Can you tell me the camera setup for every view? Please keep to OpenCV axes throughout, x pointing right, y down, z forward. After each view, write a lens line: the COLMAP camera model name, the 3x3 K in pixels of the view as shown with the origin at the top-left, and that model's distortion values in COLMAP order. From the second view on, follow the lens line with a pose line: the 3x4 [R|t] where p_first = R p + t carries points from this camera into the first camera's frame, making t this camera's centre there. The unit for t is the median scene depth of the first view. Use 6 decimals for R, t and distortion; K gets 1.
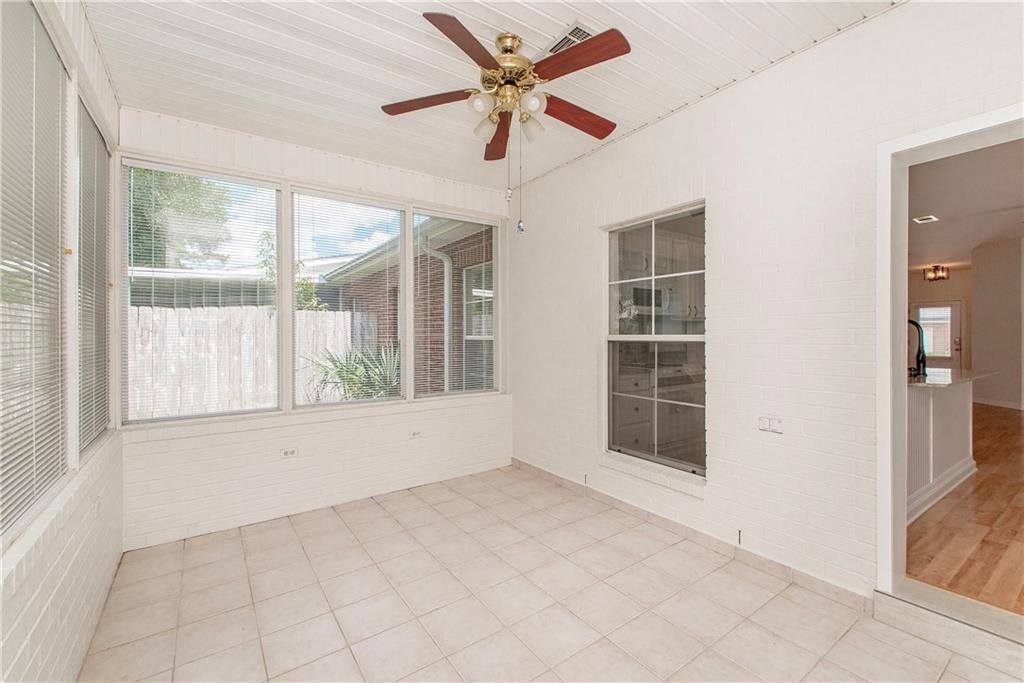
lens RADIAL K [[427.3, 0, 516.7], [0, 427.3, 335.4], [0, 0, 1]] dist [0.002563, -0.000087]
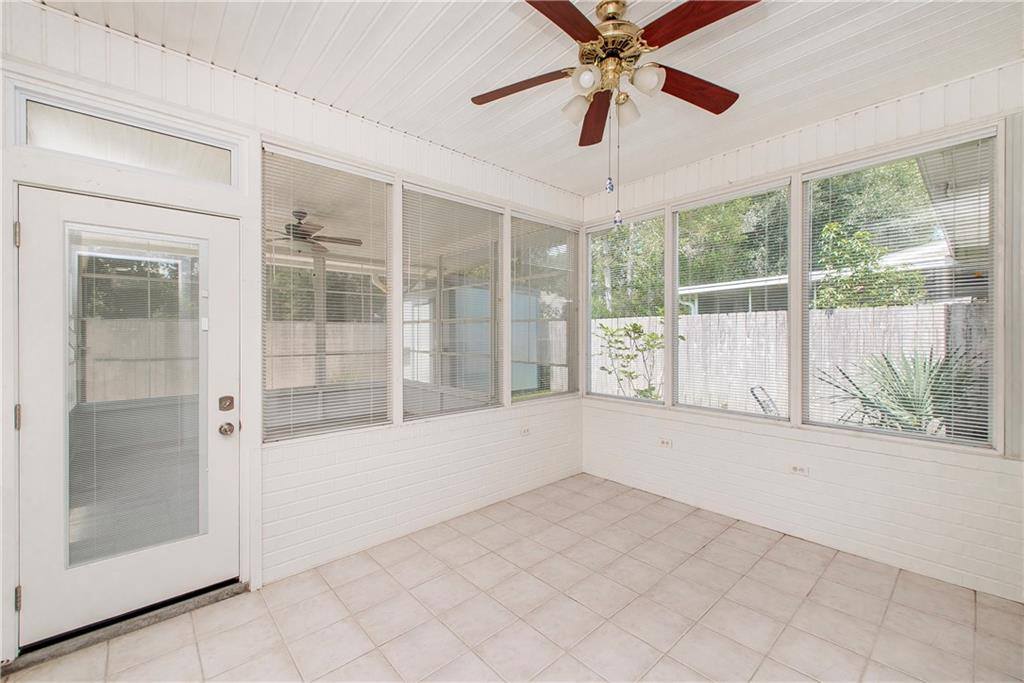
lens RADIAL K [[427.3, 0, 516.7], [0, 427.3, 335.4], [0, 0, 1]] dist [0.002563, -0.000087]
pose [[0.111393, 0.005747, -0.993760, 0.596979], [-0.001304, 0.999983, 0.005637, -0.018516], [0.993776, 0.000668, 0.111399, 0.515427]]
